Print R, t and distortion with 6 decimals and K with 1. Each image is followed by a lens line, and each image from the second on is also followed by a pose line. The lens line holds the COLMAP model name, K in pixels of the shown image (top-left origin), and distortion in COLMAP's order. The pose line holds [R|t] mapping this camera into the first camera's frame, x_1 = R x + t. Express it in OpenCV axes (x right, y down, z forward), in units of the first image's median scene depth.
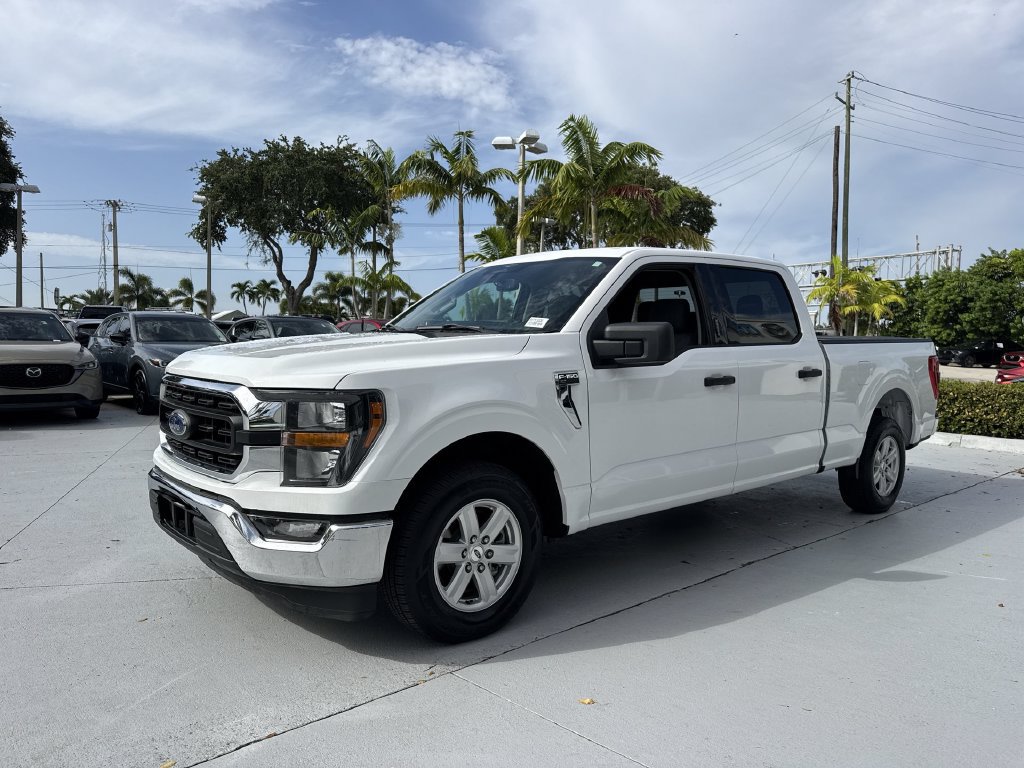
lens RADIAL K [[719.6, 0, 512.0], [0, 719.6, 384.0], [0, 0, 1]] dist [0.042302, -0.060326]
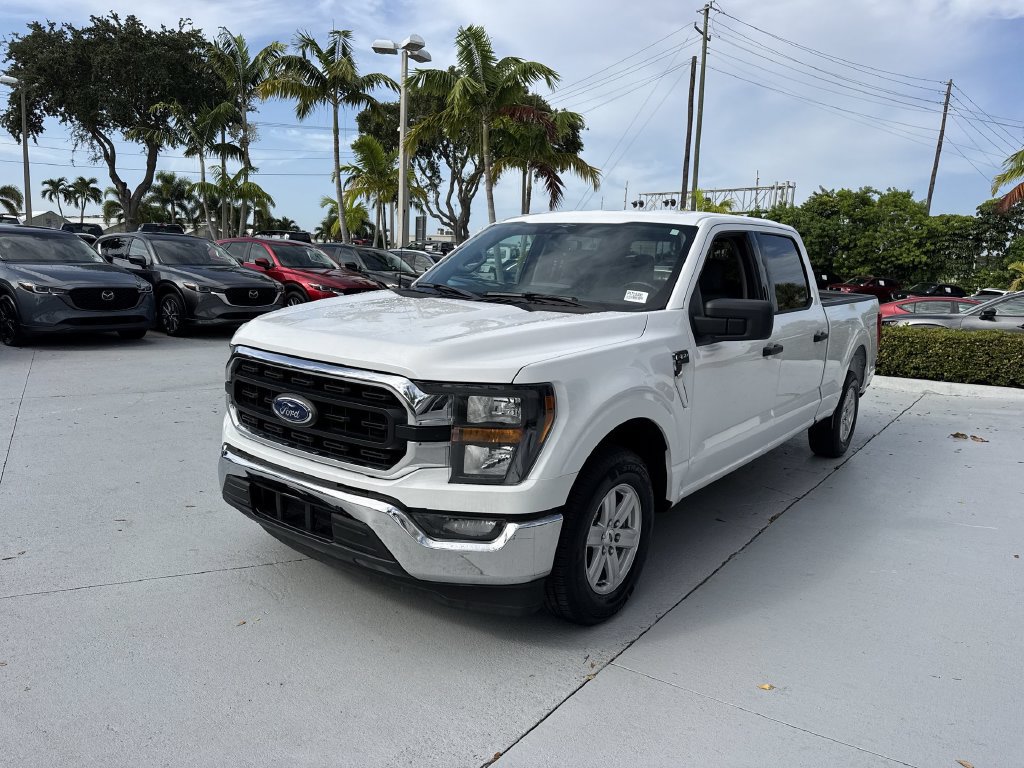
lens RADIAL K [[715.1, 0, 507.9], [0, 715.1, 392.3], [0, 0, 1]] dist [0.048782, -0.060652]
pose [[0.978880, -0.005502, 0.204363, -0.041932], [-0.020225, 0.992128, 0.123586, -0.009109], [-0.203435, -0.125109, 0.971062, 0.008744]]
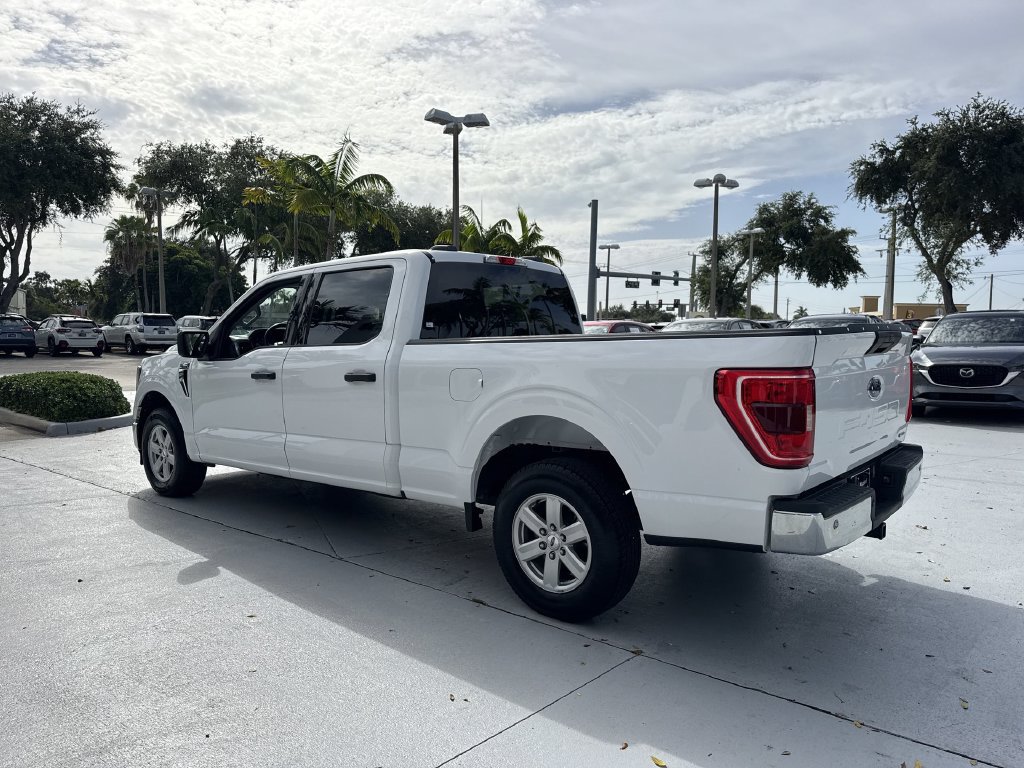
lens RADIAL K [[716.4, 0, 496.1], [0, 716.4, 393.9], [0, 0, 1]] dist [0.050447, -0.068296]
pose [[0.154563, 0.060453, -0.986132, 0.216855], [-0.048811, 0.997375, 0.053491, -0.008102], [0.986776, 0.039867, 0.157108, 0.168868]]
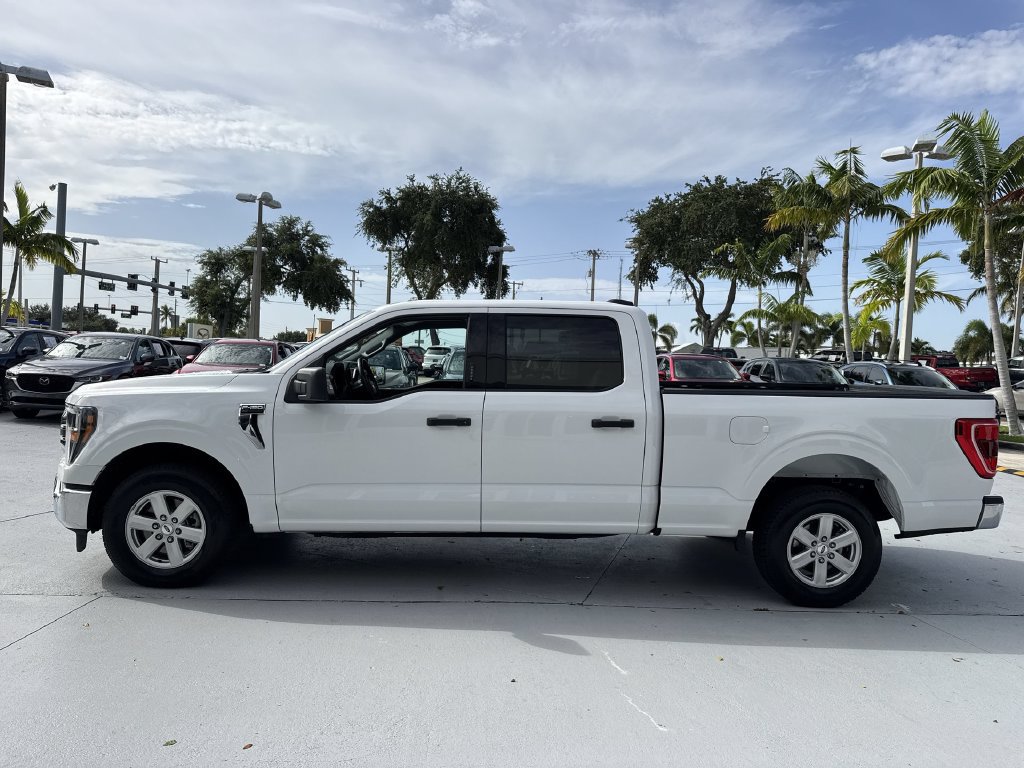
lens RADIAL K [[710.3, 0, 508.5], [0, 710.3, 398.7], [0, 0, 1]] dist [0.093292, -0.129836]
pose [[0.789381, 0.047820, -0.612038, 0.142346], [-0.062015, 0.998073, -0.002002, -0.006004], [0.610763, 0.039536, 0.790826, 0.029960]]
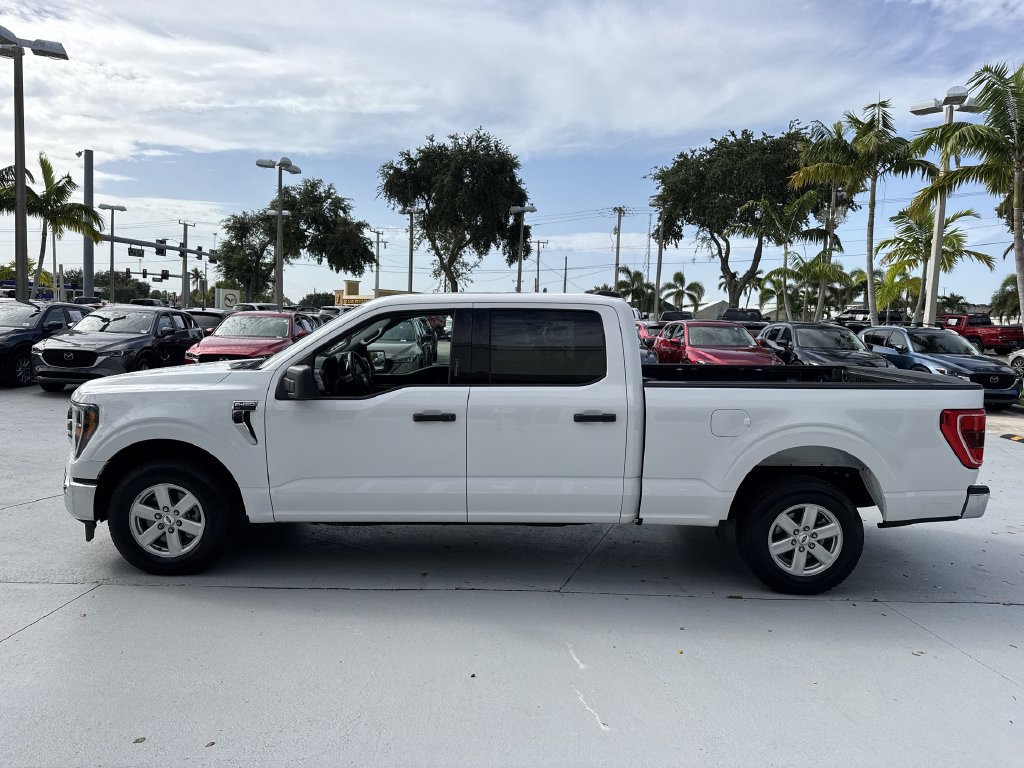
lens RADIAL K [[708.6, 0, 508.7], [0, 708.6, 397.1], [0, 0, 1]] dist [0.086322, -0.114919]
pose [[0.766224, 0.076170, -0.638043, 0.150825], [-0.052734, 0.997054, 0.055702, -0.014424], [0.640406, -0.009034, 0.767983, 0.033644]]
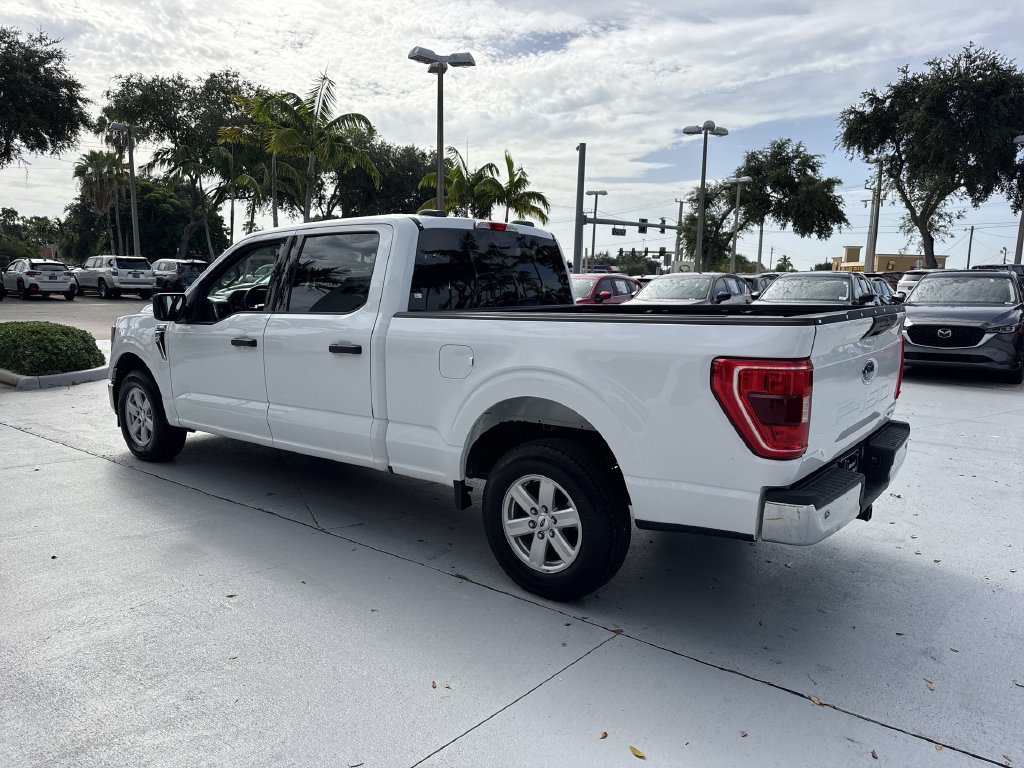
lens RADIAL K [[715.1, 0, 507.9], [0, 715.1, 392.3], [0, 0, 1]] dist [0.048782, -0.060652]
pose [[0.191432, 0.133778, -0.972346, 0.213080], [-0.060152, 0.990405, 0.124420, -0.013352], [0.979661, 0.034671, 0.197642, 0.168106]]
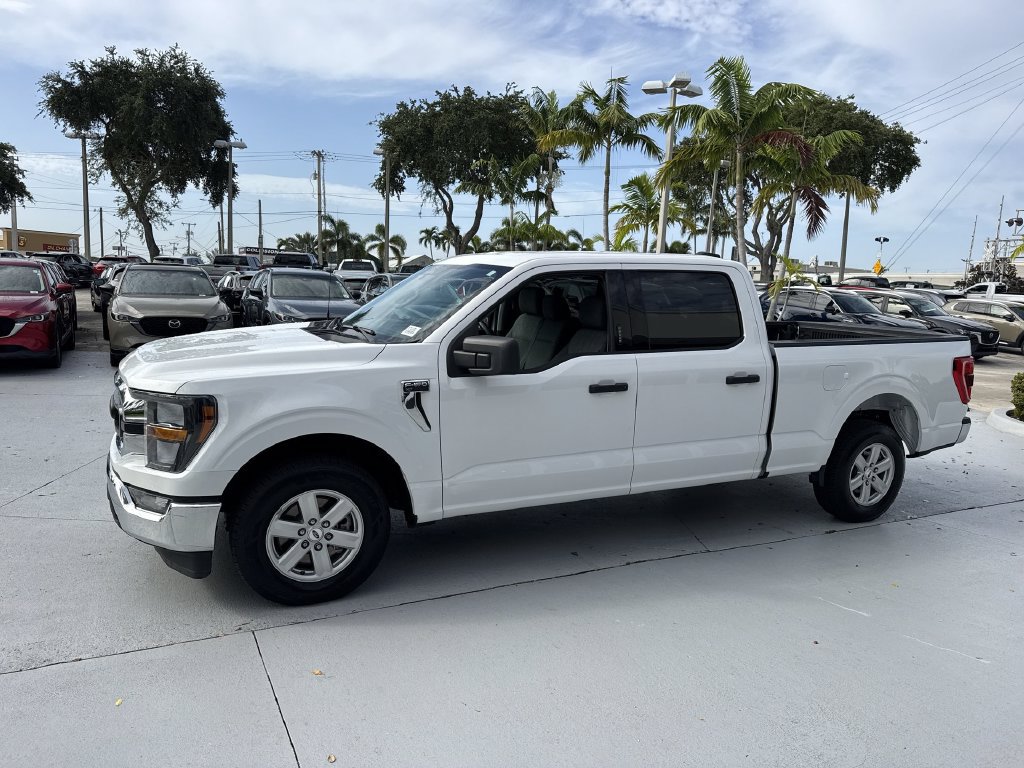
lens RADIAL K [[708.6, 0, 508.7], [0, 708.6, 397.1], [0, 0, 1]] dist [0.086322, -0.114919]
pose [[0.965772, 0.062998, -0.251627, 0.057298], [-0.038331, 0.994070, 0.101763, -0.012624], [0.256546, -0.088635, 0.962459, -0.002542]]
